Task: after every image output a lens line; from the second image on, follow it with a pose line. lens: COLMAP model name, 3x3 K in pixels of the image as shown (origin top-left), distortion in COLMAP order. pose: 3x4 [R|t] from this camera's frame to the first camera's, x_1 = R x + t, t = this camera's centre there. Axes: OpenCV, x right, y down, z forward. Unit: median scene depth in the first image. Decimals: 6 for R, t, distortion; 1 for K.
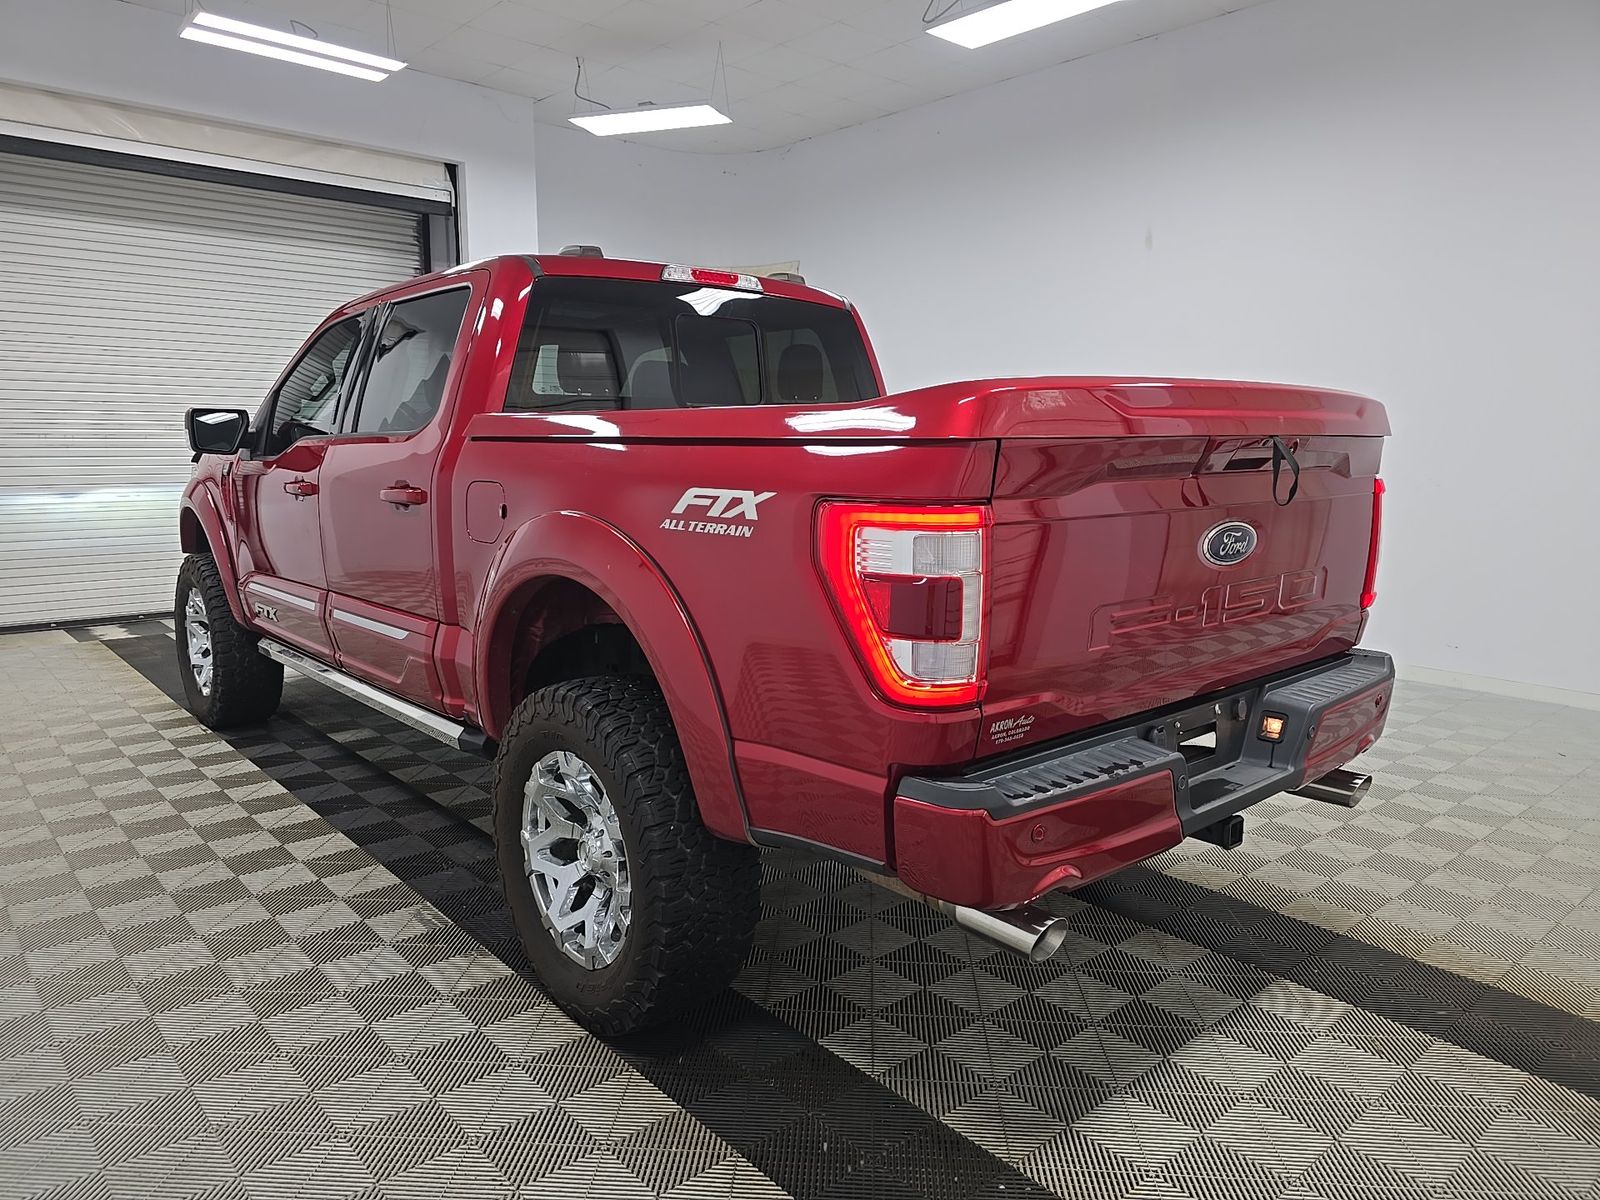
lens RADIAL K [[1085.4, 0, 803.8], [0, 1085.4, 606.2], [0, 0, 1]] dist [0.041067, -0.031335]
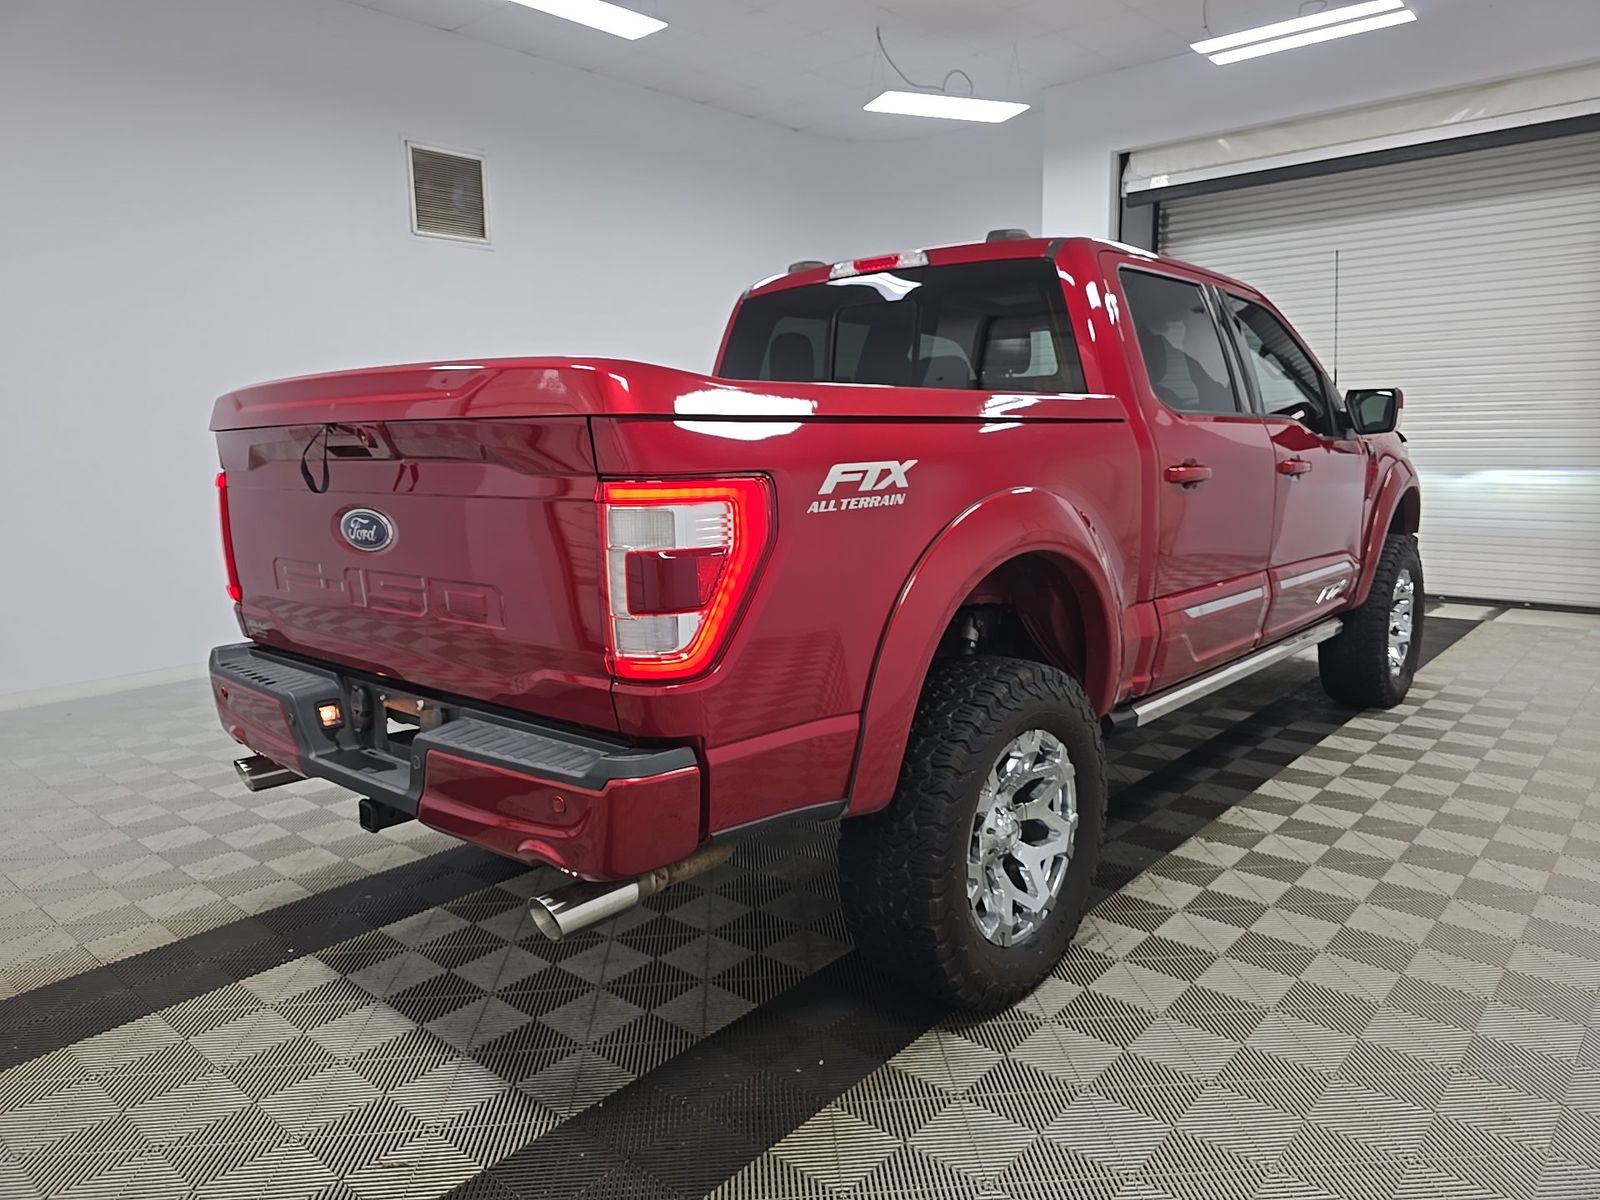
lens RADIAL K [[1085.4, 0, 803.8], [0, 1085.4, 606.2], [0, 0, 1]] dist [0.041067, -0.031335]
pose [[0.132393, 0.149243, -0.979897, 0.950169], [-0.132327, 0.982411, 0.131748, -0.114579], [0.982325, 0.112225, 0.149813, 0.818598]]
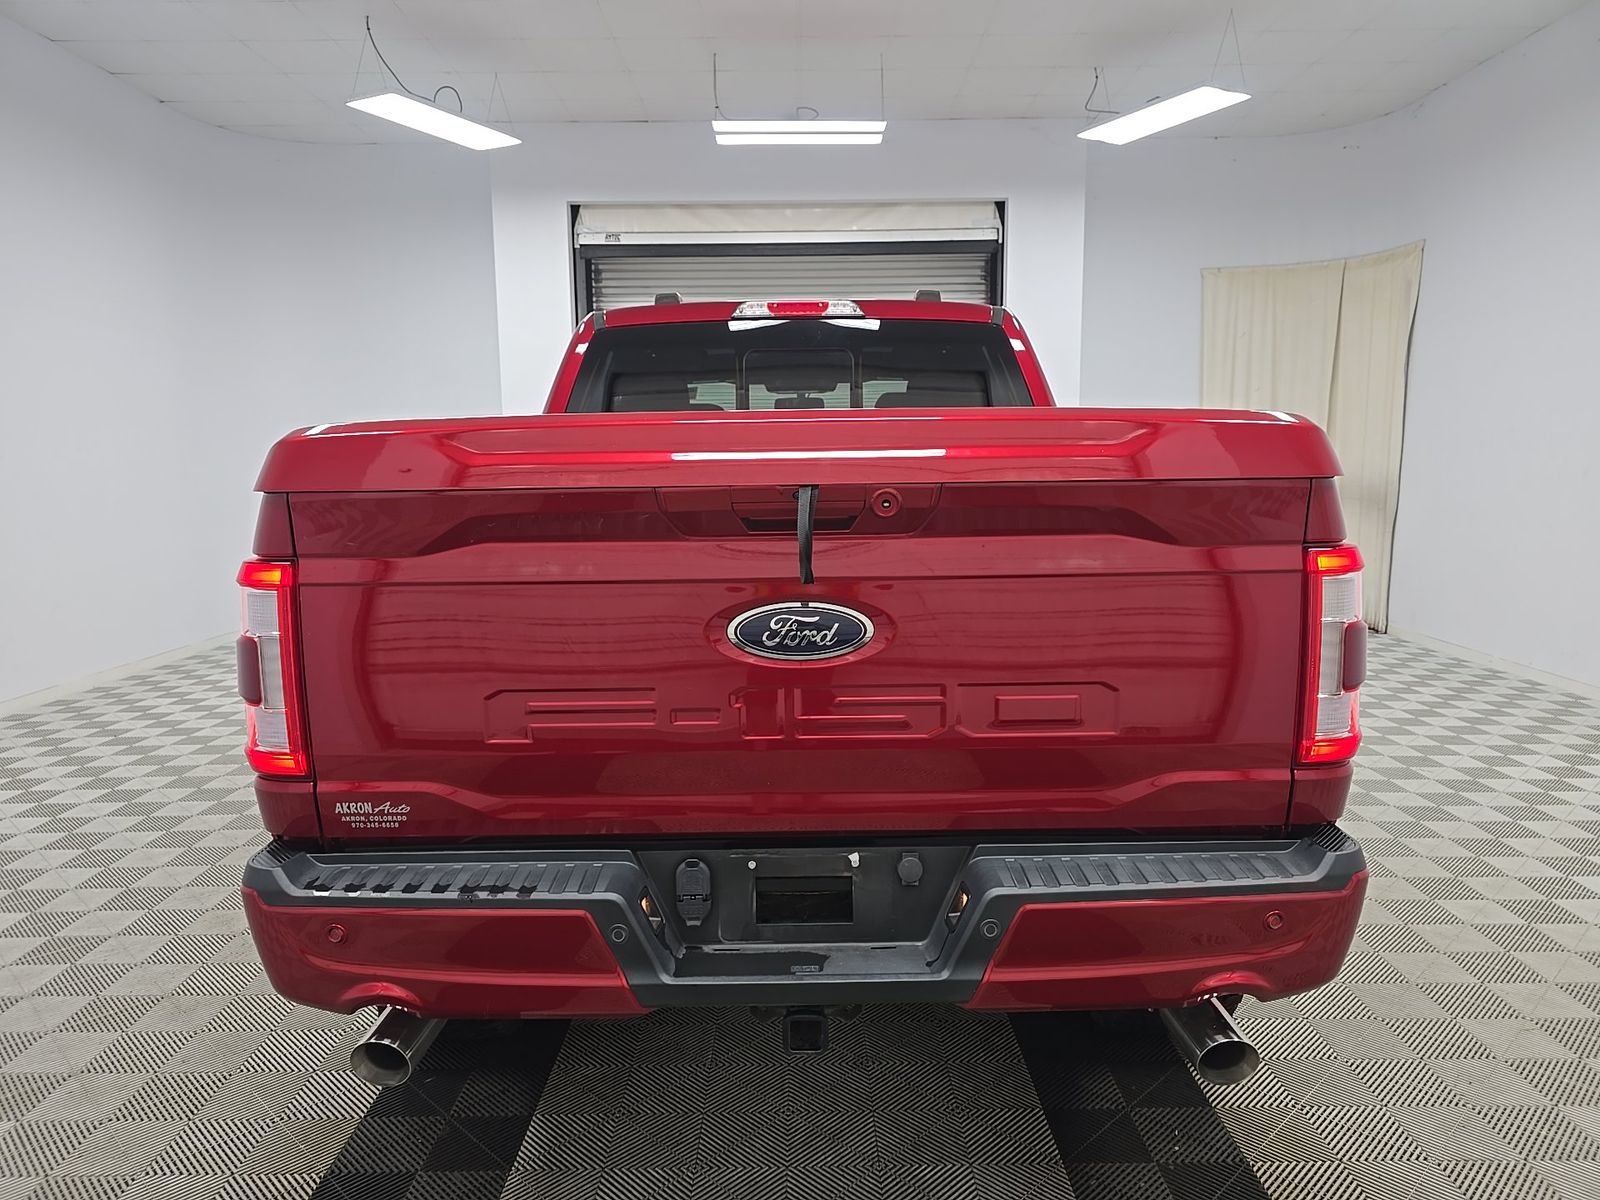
lens RADIAL K [[1085.4, 0, 803.8], [0, 1085.4, 606.2], [0, 0, 1]] dist [0.041067, -0.031335]
pose [[0.750642, 0.073116, -0.656652, 0.572893], [-0.086397, 0.996187, 0.012159, -0.054894], [0.655037, 0.047606, 0.754096, 0.302317]]
